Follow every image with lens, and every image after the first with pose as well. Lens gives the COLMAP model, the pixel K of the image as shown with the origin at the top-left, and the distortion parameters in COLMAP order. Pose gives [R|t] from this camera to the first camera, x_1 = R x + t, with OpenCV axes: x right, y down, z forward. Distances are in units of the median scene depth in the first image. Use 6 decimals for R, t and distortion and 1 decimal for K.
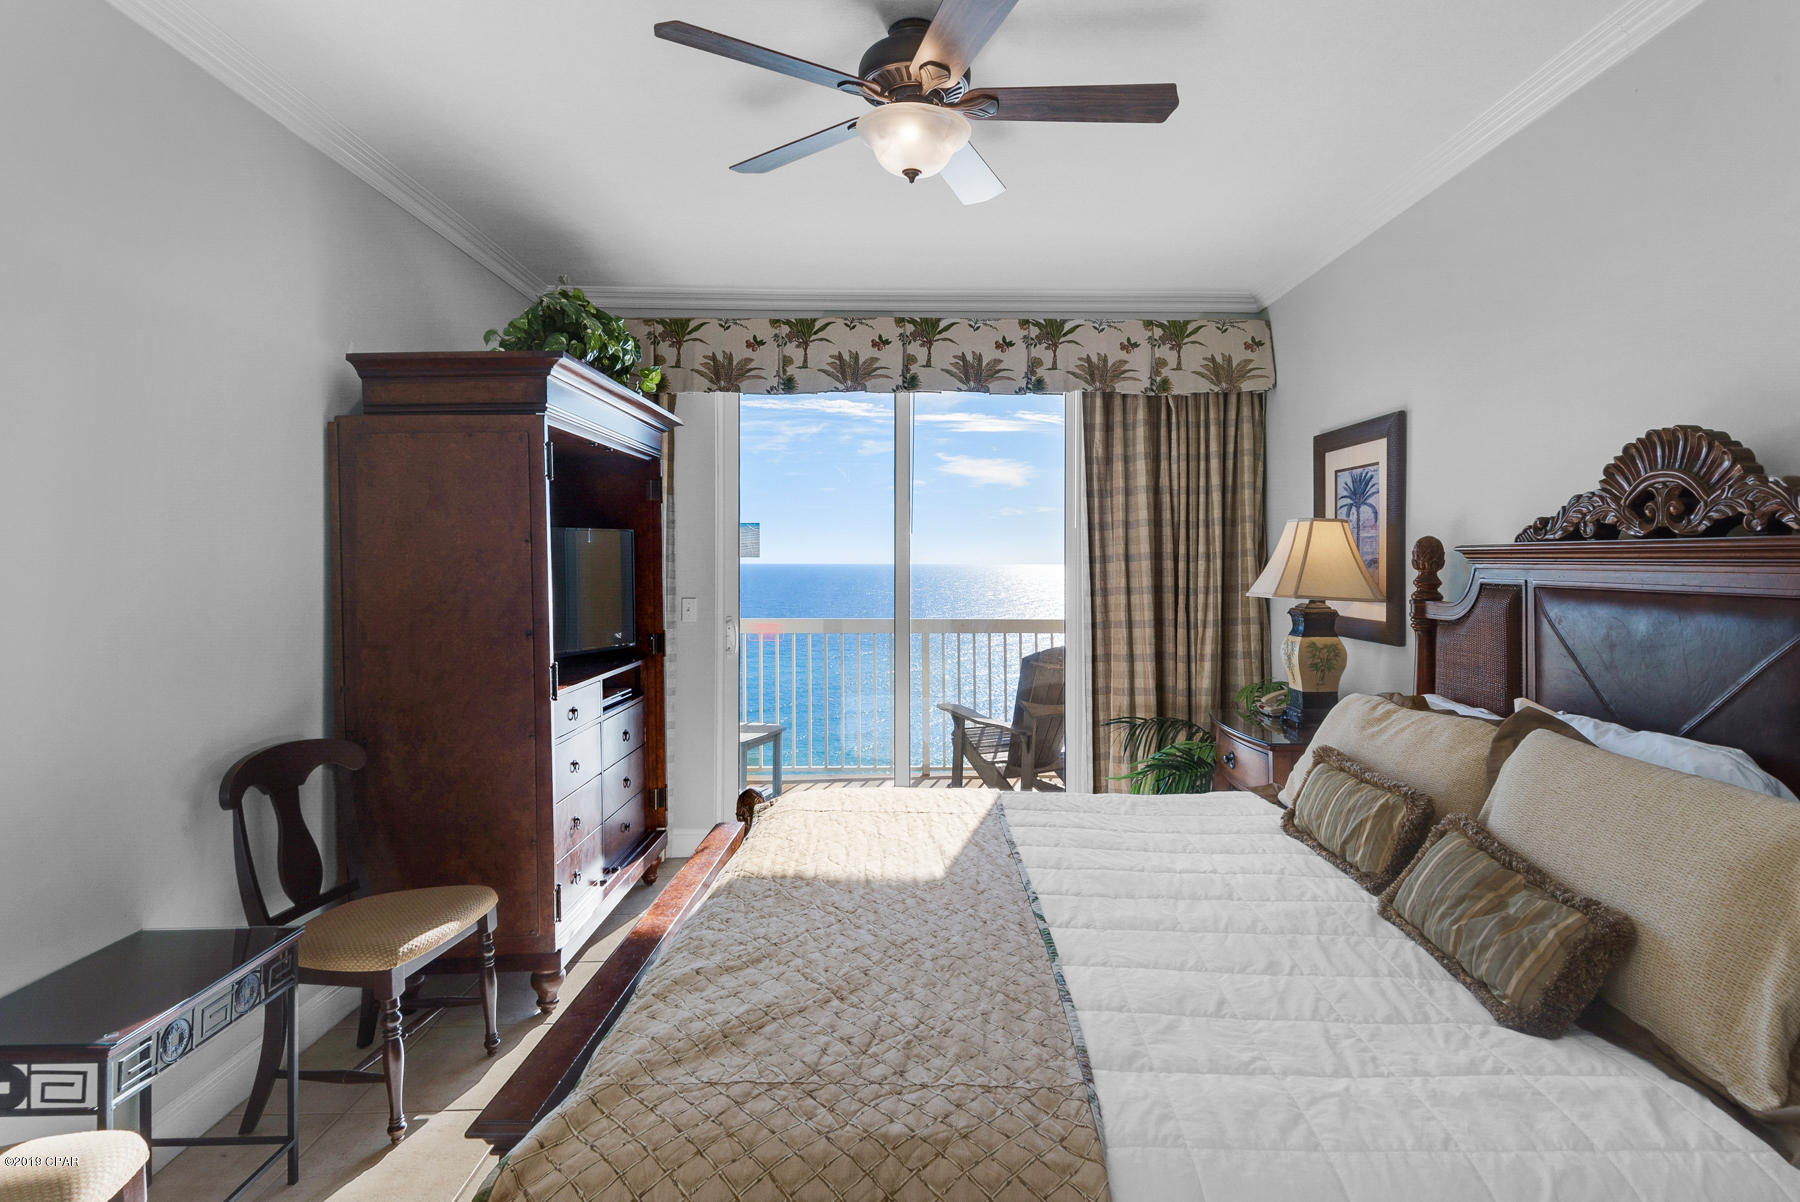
lens RADIAL K [[959.7, 0, 957.3], [0, 959.7, 544.9], [0, 0, 1]] dist [0.039473, -0.009931]
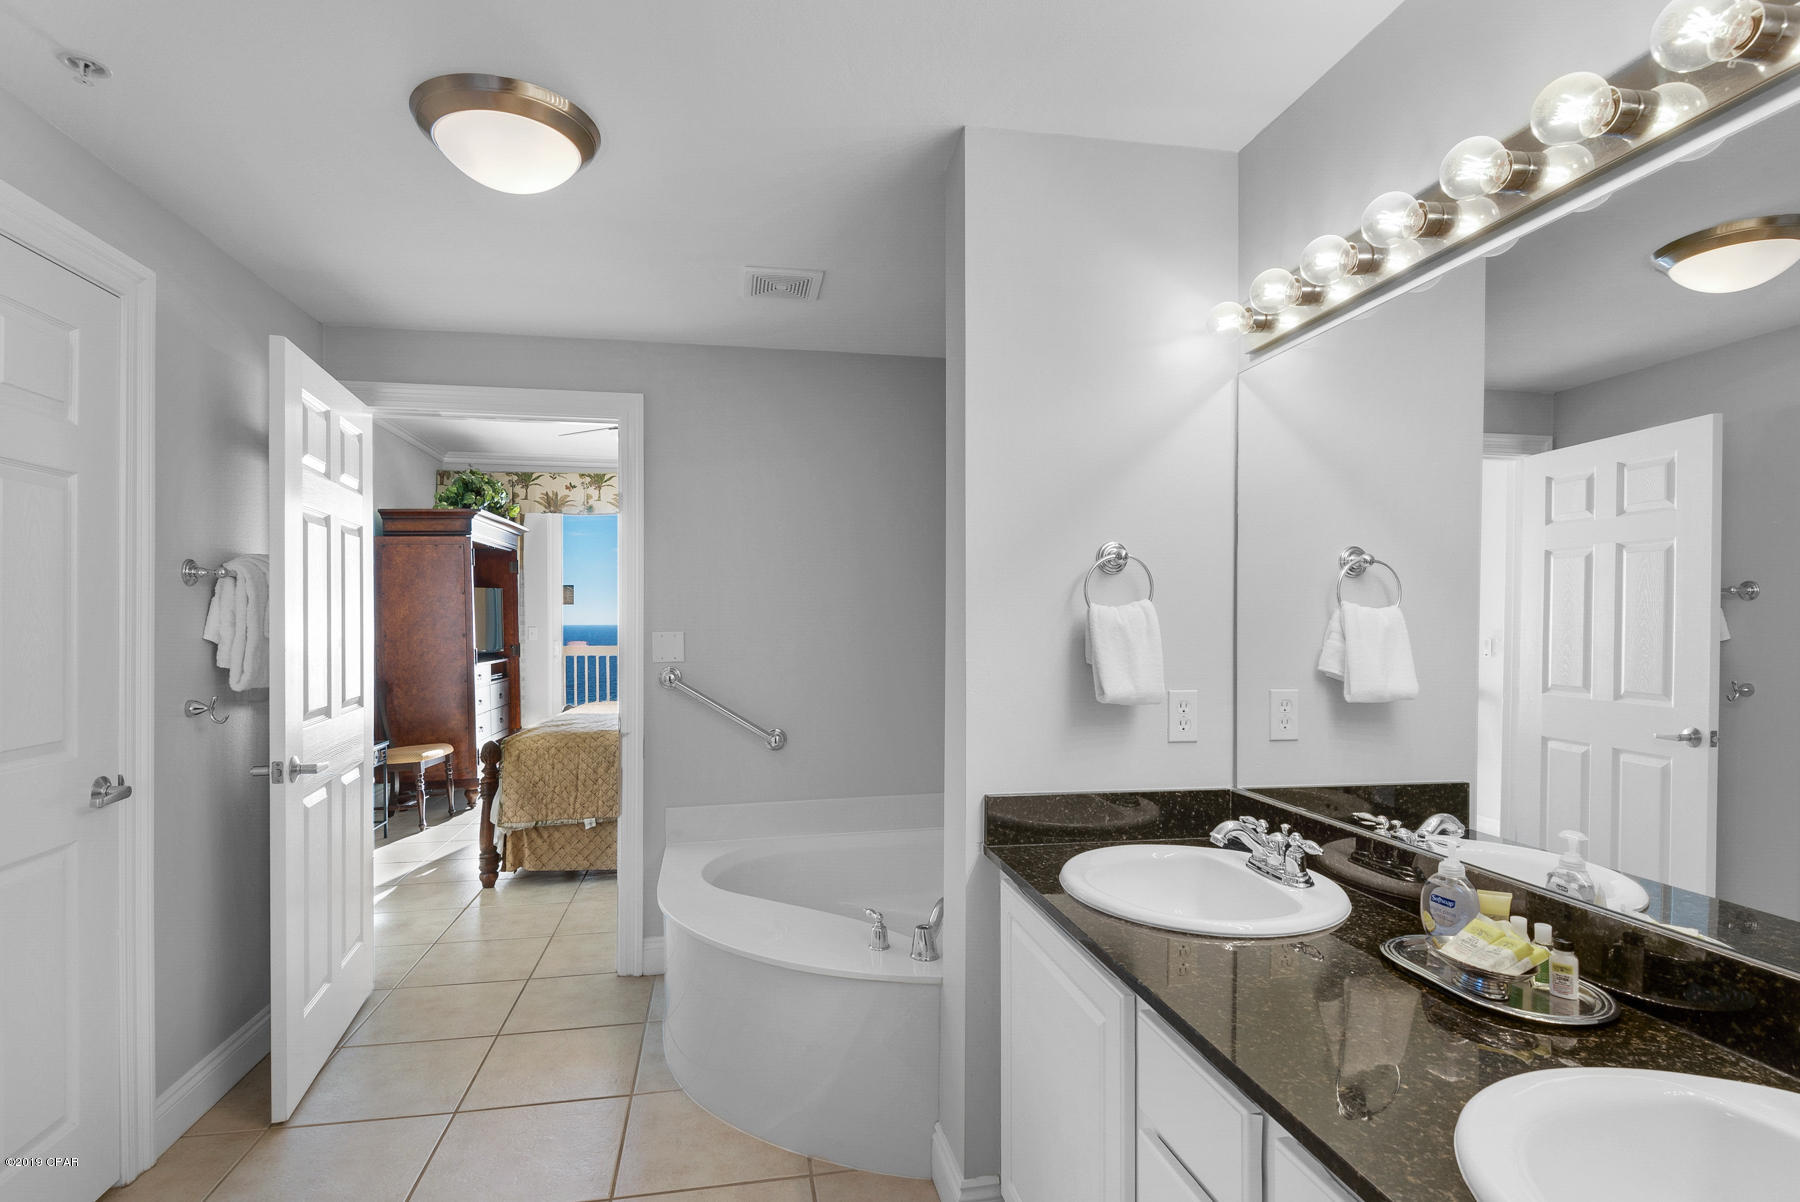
lens RADIAL K [[878.6, 0, 899.0], [0, 878.6, 614.8], [0, 0, 1]] dist [0.016316, -0.008797]
pose [[0.989100, -0.000937, 0.147246, 0.174258], [0.000013, 0.999980, 0.006280, 0.022854], [-0.147249, -0.006210, 0.989080, -0.812570]]
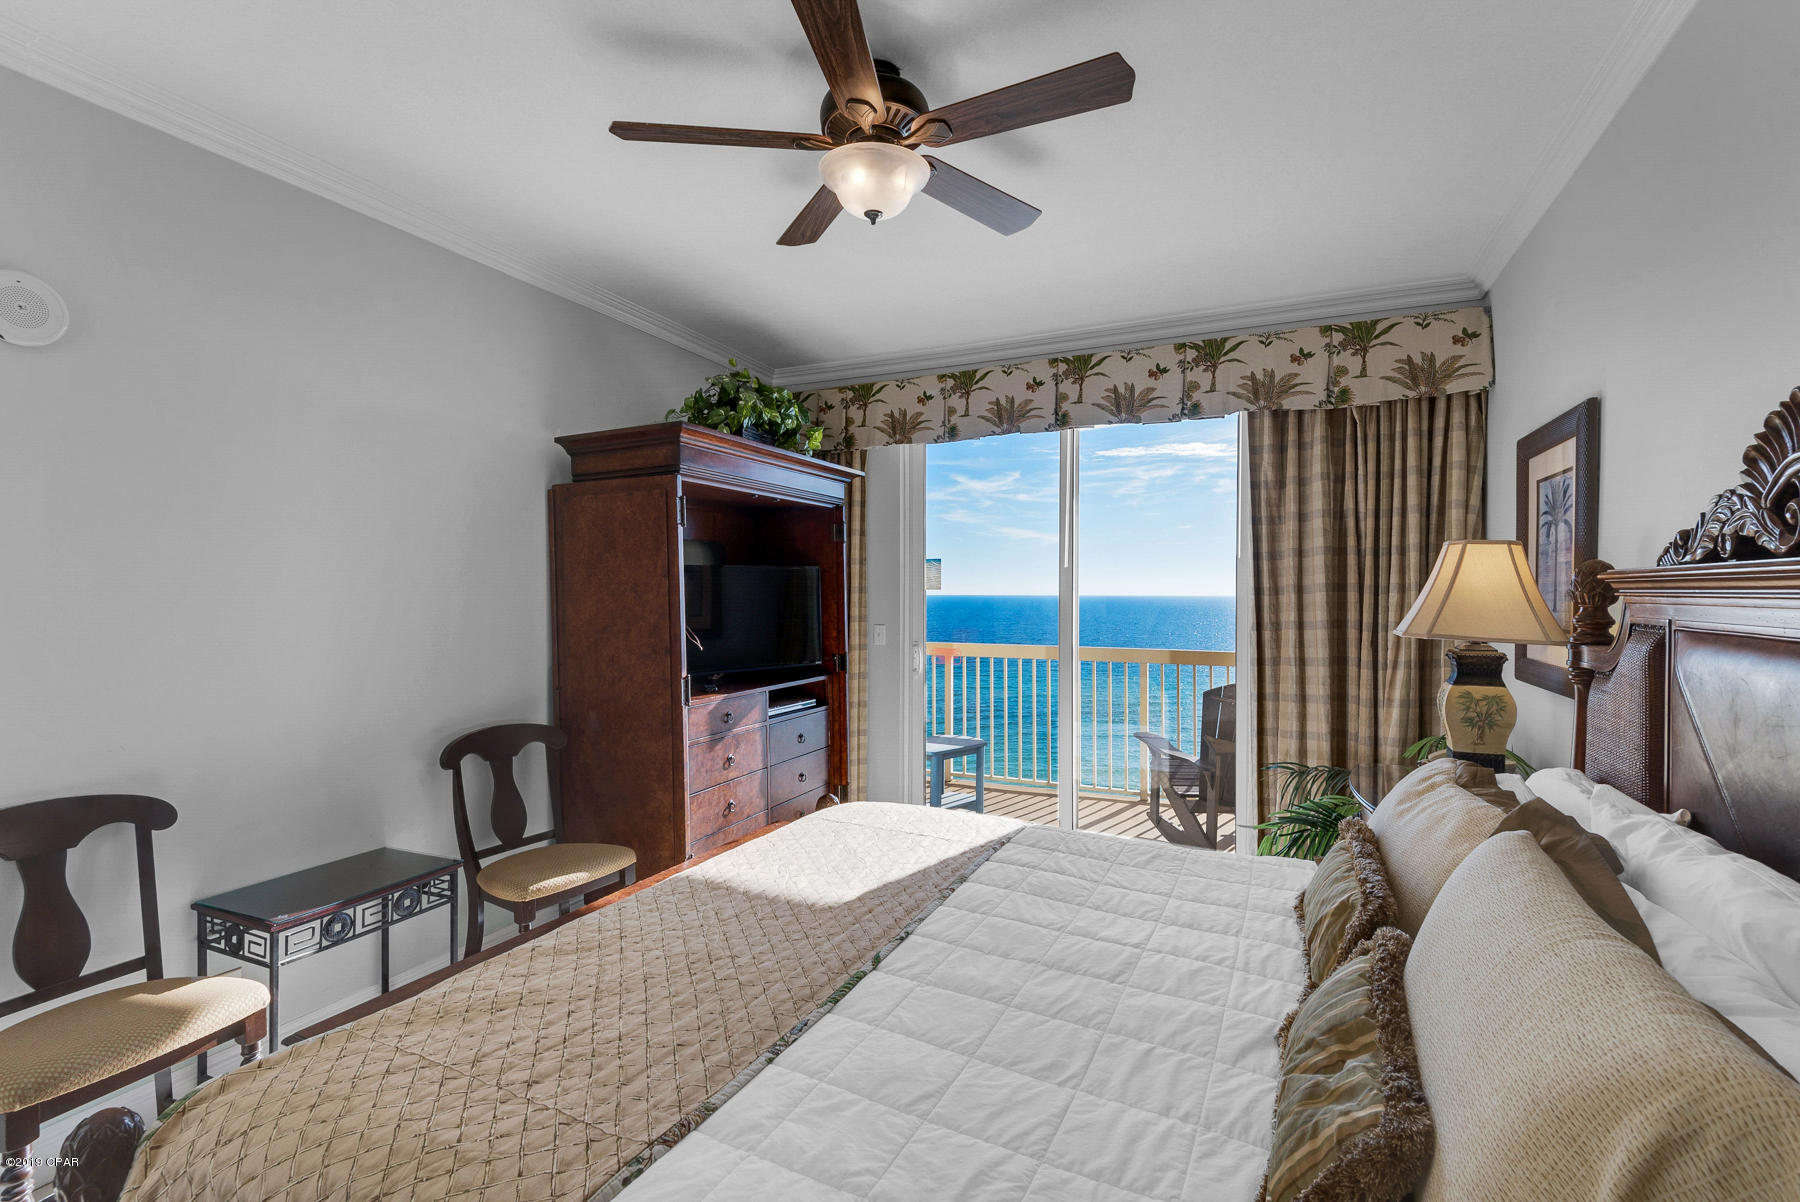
lens RADIAL K [[843.7, 0, 902.0], [0, 843.7, 597.6], [0, 0, 1]] dist [0.019510, -0.006965]
pose [[0.893124, 0.002347, -0.449805, 0.232106], [0.007426, 0.999773, 0.019963, 0.002412], [0.449750, -0.021170, 0.892904, 0.122571]]
